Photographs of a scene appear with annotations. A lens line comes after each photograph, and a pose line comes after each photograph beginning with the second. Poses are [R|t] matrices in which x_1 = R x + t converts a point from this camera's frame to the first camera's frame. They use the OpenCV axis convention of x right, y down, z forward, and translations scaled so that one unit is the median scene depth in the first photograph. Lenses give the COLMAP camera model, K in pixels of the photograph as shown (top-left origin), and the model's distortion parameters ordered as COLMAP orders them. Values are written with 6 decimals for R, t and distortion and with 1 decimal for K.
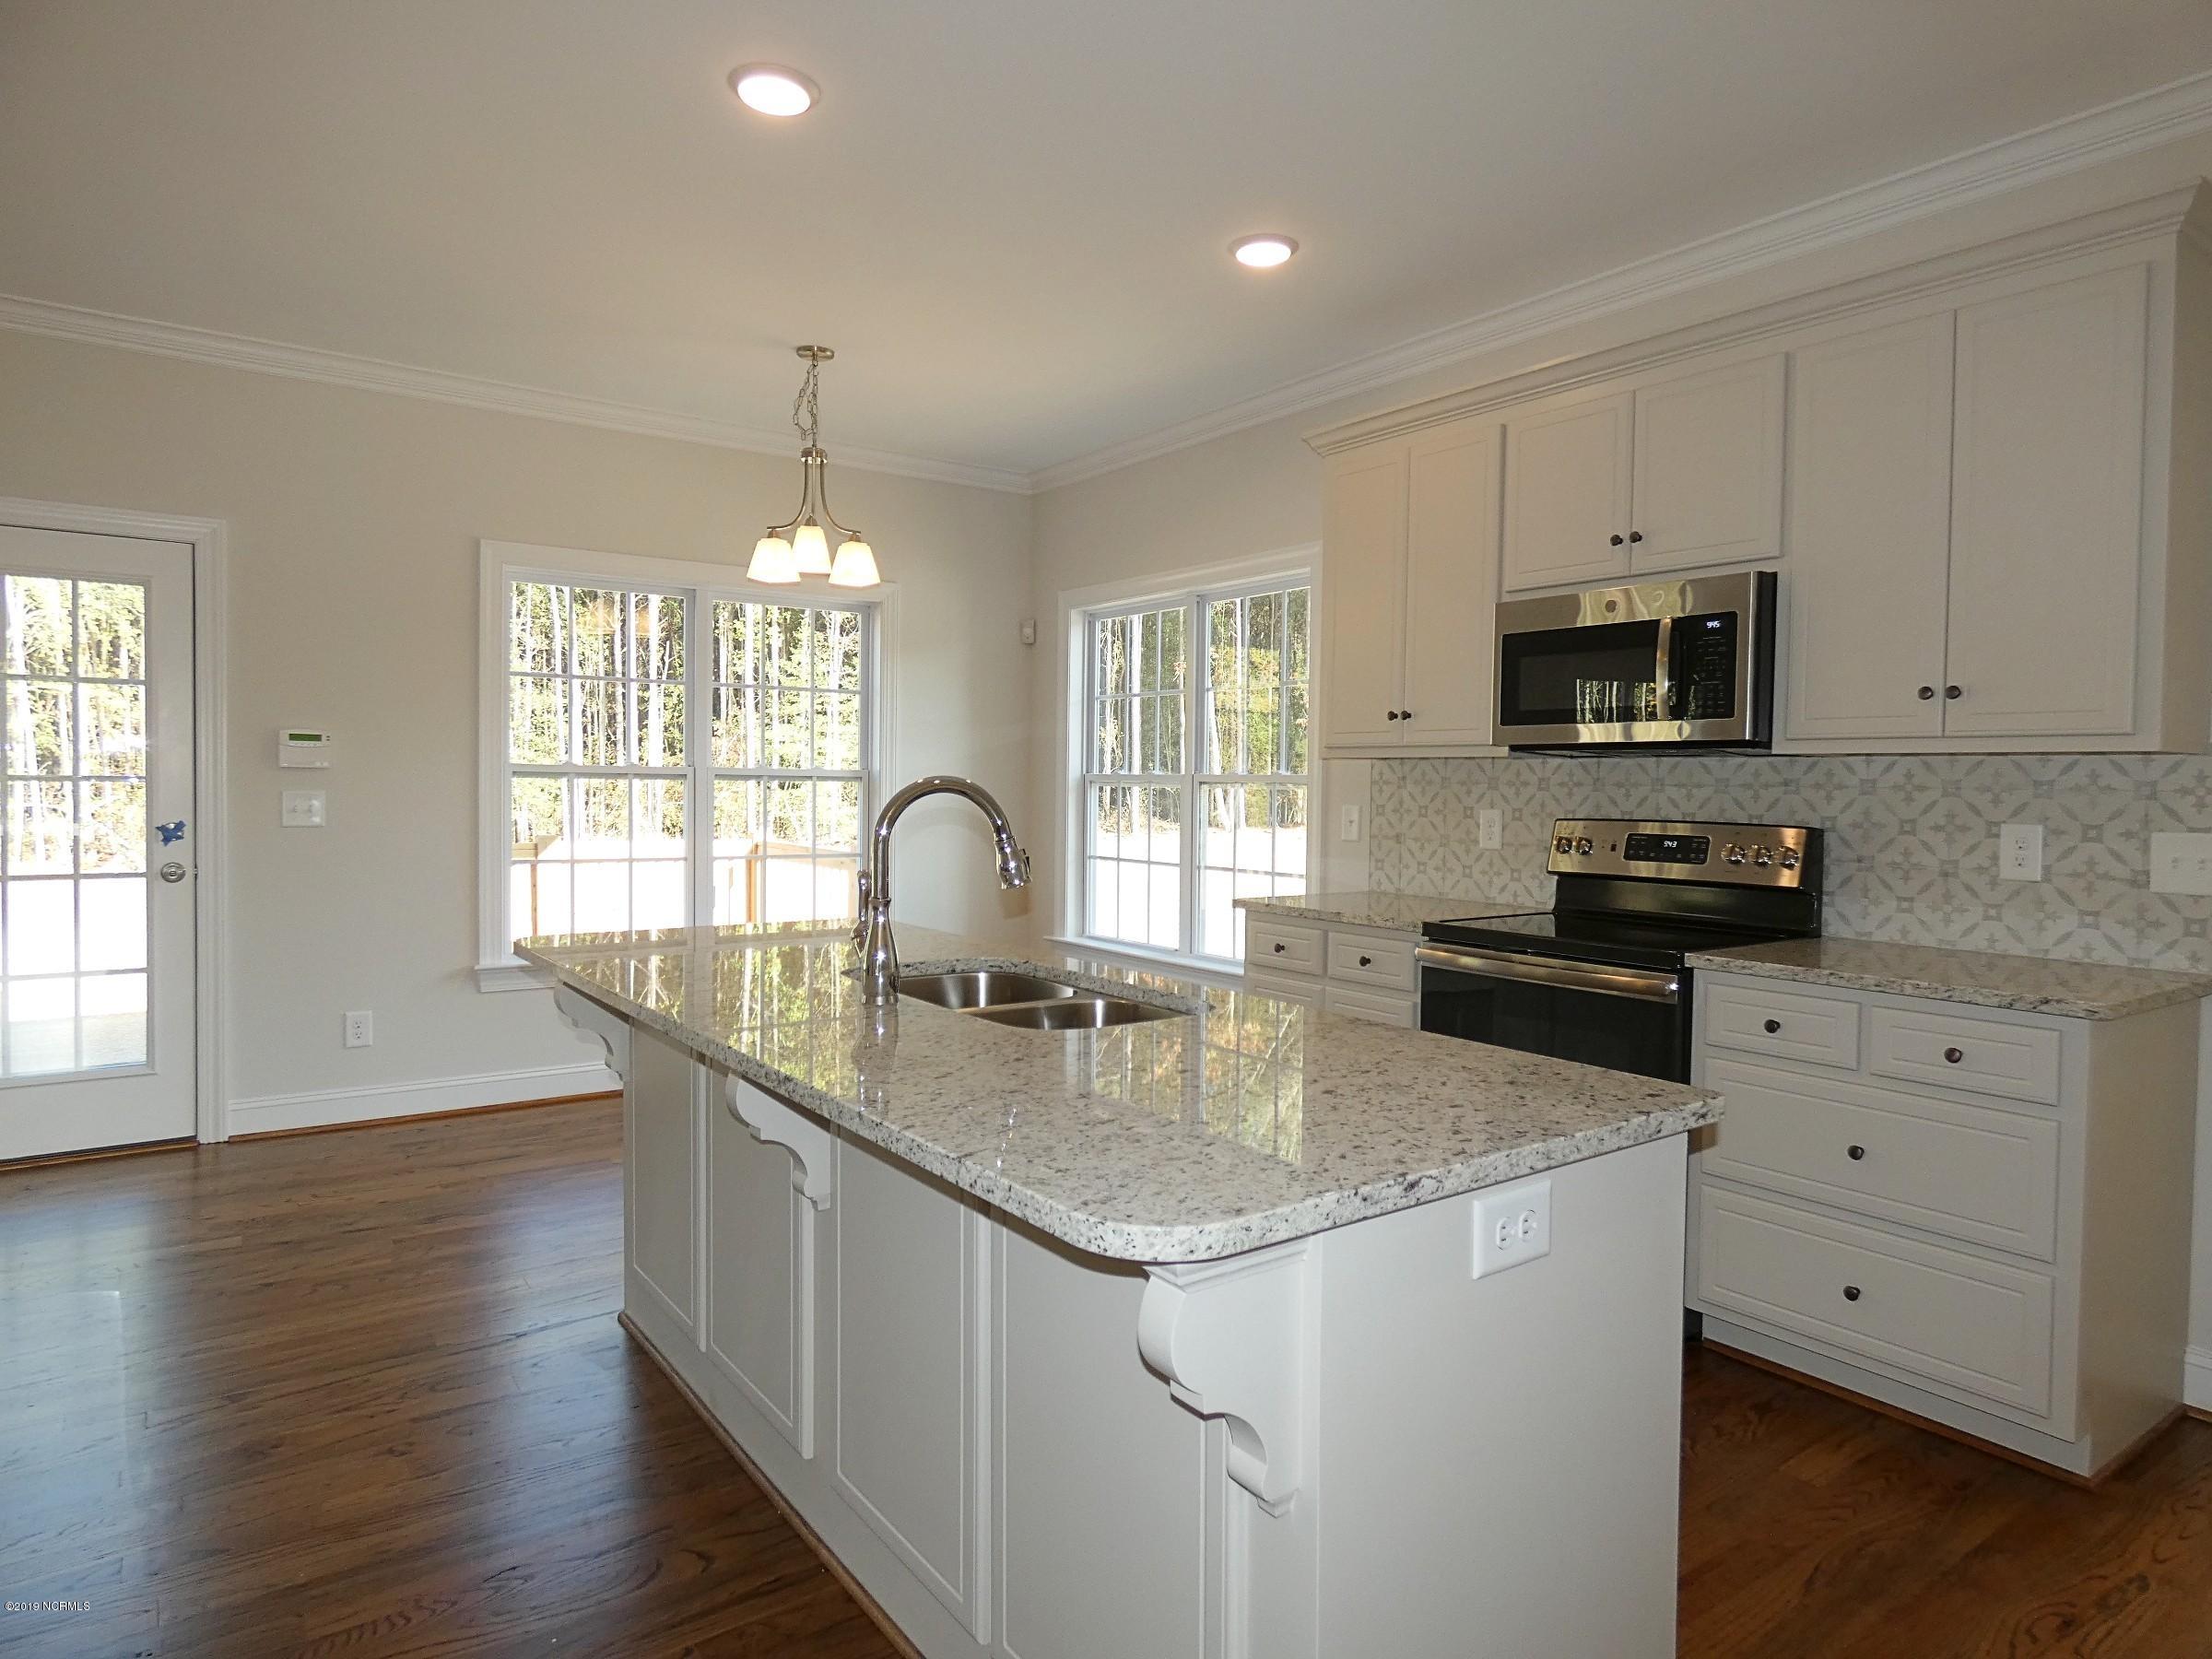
lens RADIAL K [[1324.1, 0, 1118.3], [0, 1324.1, 822.0], [0, 0, 1]] dist [-0.010398, 0.015246]
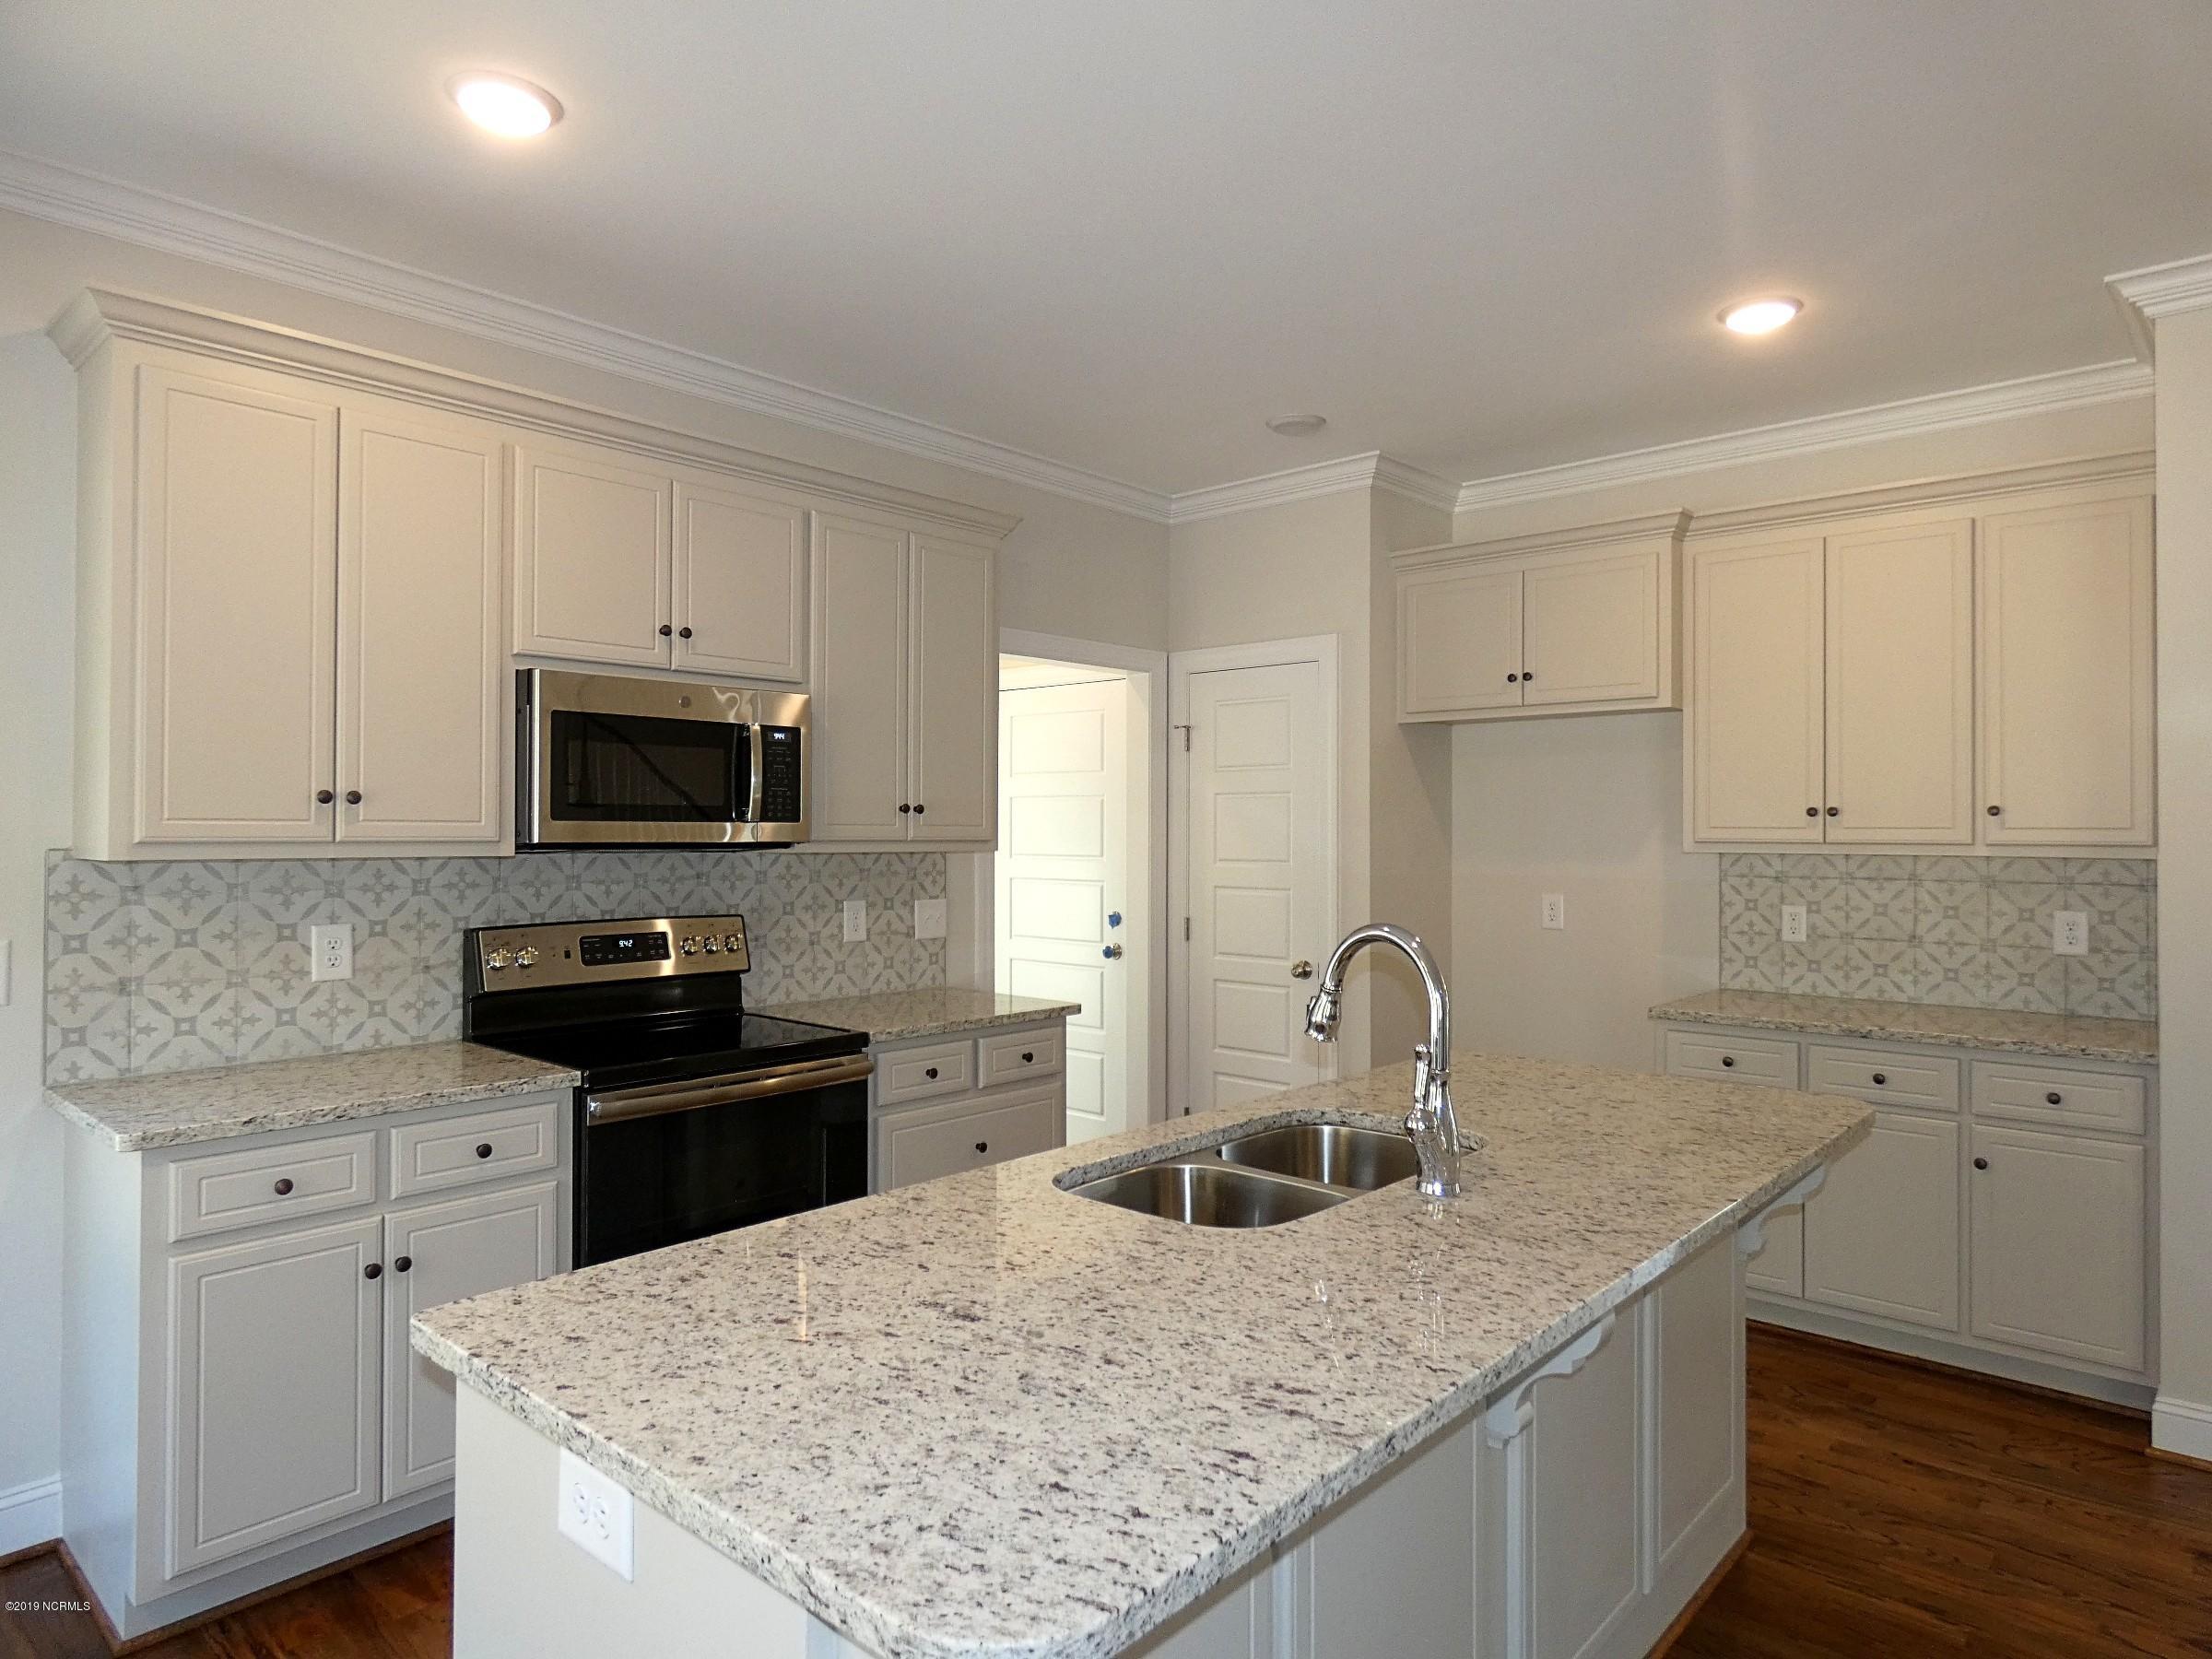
lens RADIAL K [[1324.1, 0, 1117.0], [0, 1324.1, 825.1], [0, 0, 1]] dist [-0.010398, 0.015246]
pose [[-0.214443, -0.007953, 0.976704, -0.563261], [0.023766, 0.999628, 0.013358, -0.069116], [-0.976447, 0.026077, -0.214174, 0.794050]]
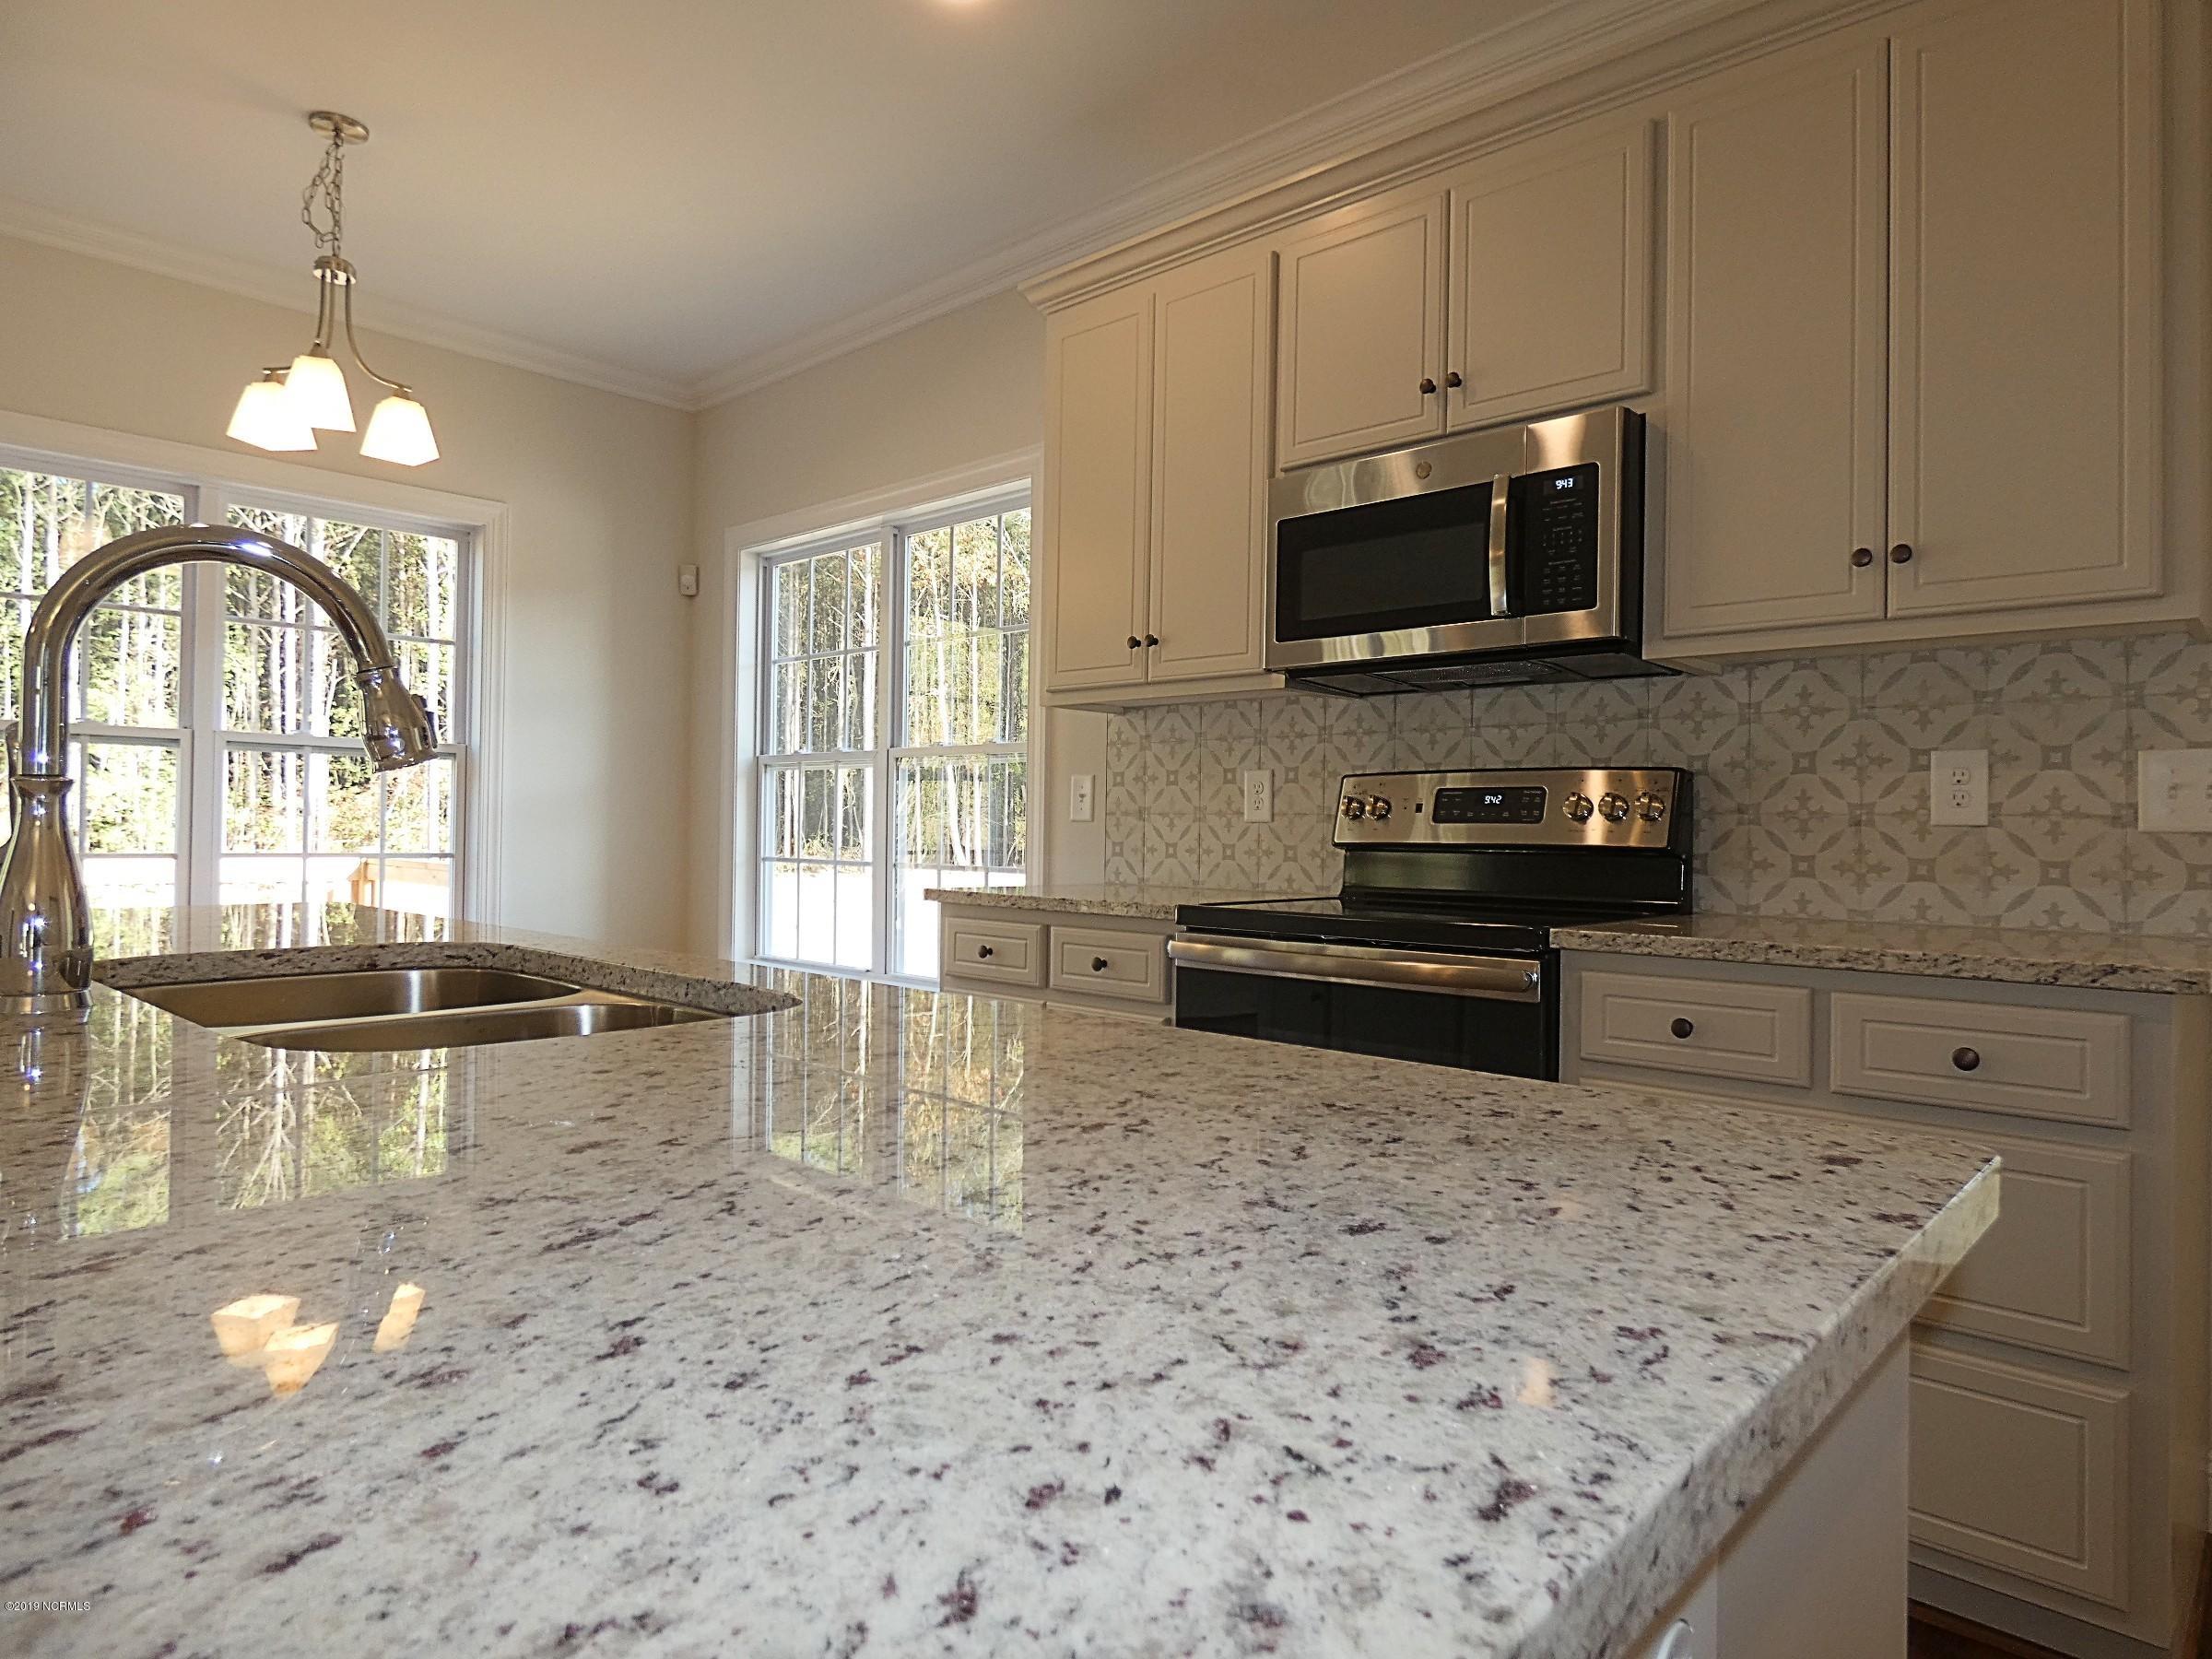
lens RADIAL K [[1324.1, 0, 1115.2], [0, 1324.1, 813.9], [0, 0, 1]] dist [-0.010398, 0.015246]
pose [[0.981164, 0.003961, 0.193138, 0.053191], [0.003765, 0.999208, -0.039618, 0.050629], [-0.193142, 0.039599, 0.980371, 0.277172]]
